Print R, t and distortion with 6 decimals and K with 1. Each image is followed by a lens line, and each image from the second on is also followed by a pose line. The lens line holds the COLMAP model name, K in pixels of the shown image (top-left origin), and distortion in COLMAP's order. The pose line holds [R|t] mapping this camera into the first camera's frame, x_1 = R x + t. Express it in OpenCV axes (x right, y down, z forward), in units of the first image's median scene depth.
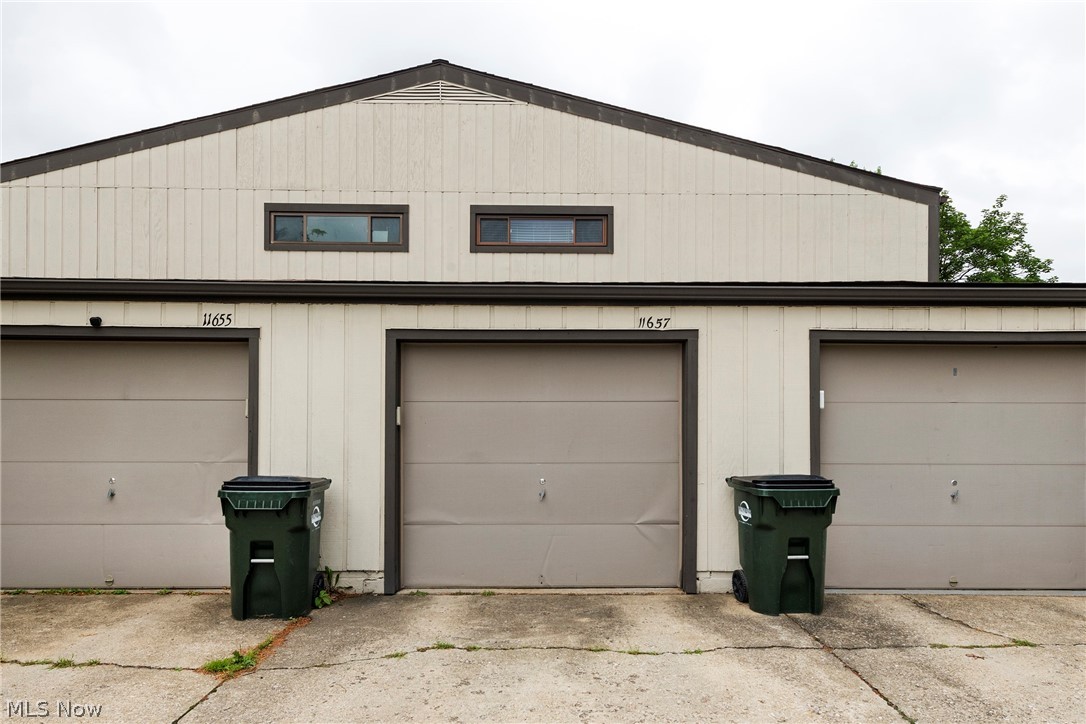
lens RADIAL K [[631.9, 0, 542.9], [0, 631.9, 414.6], [0, 0, 1]] dist [0.022751, -0.000436]
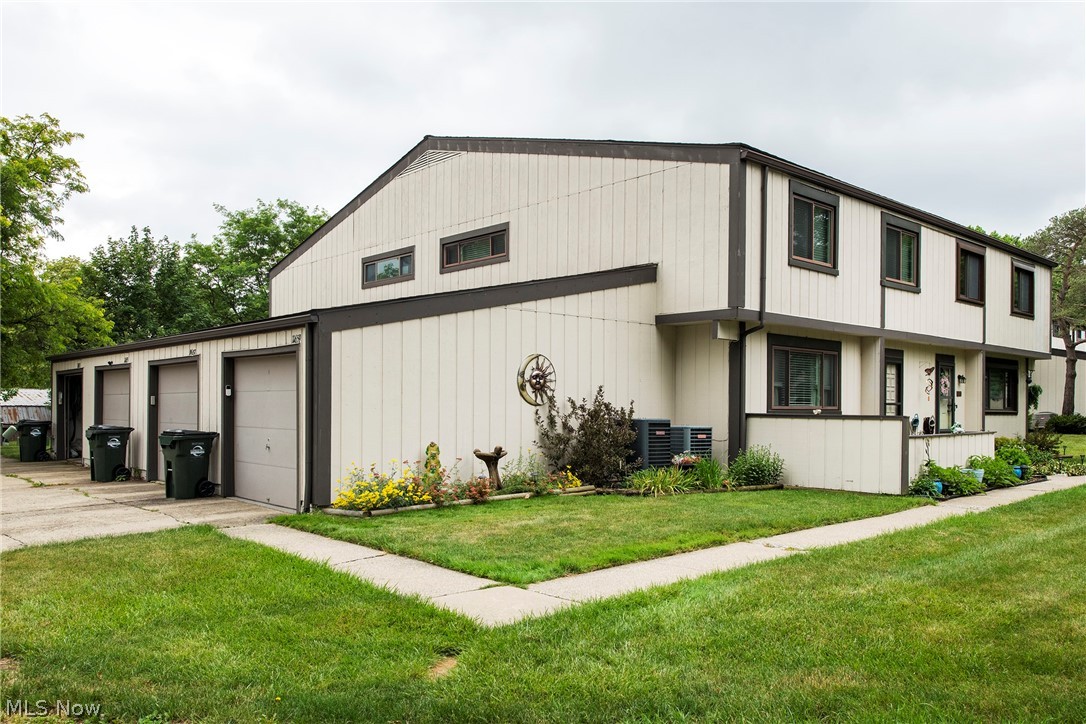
lens RADIAL K [[824.4, 0, 543.0], [0, 824.4, 362.0], [0, 0, 1]] dist [0.108875, 0.000064]
pose [[0.663619, -0.036558, -0.747177, 1.306903], [0.005853, 0.999028, -0.043683, 0.003632], [0.748048, 0.024616, 0.663188, 0.020724]]
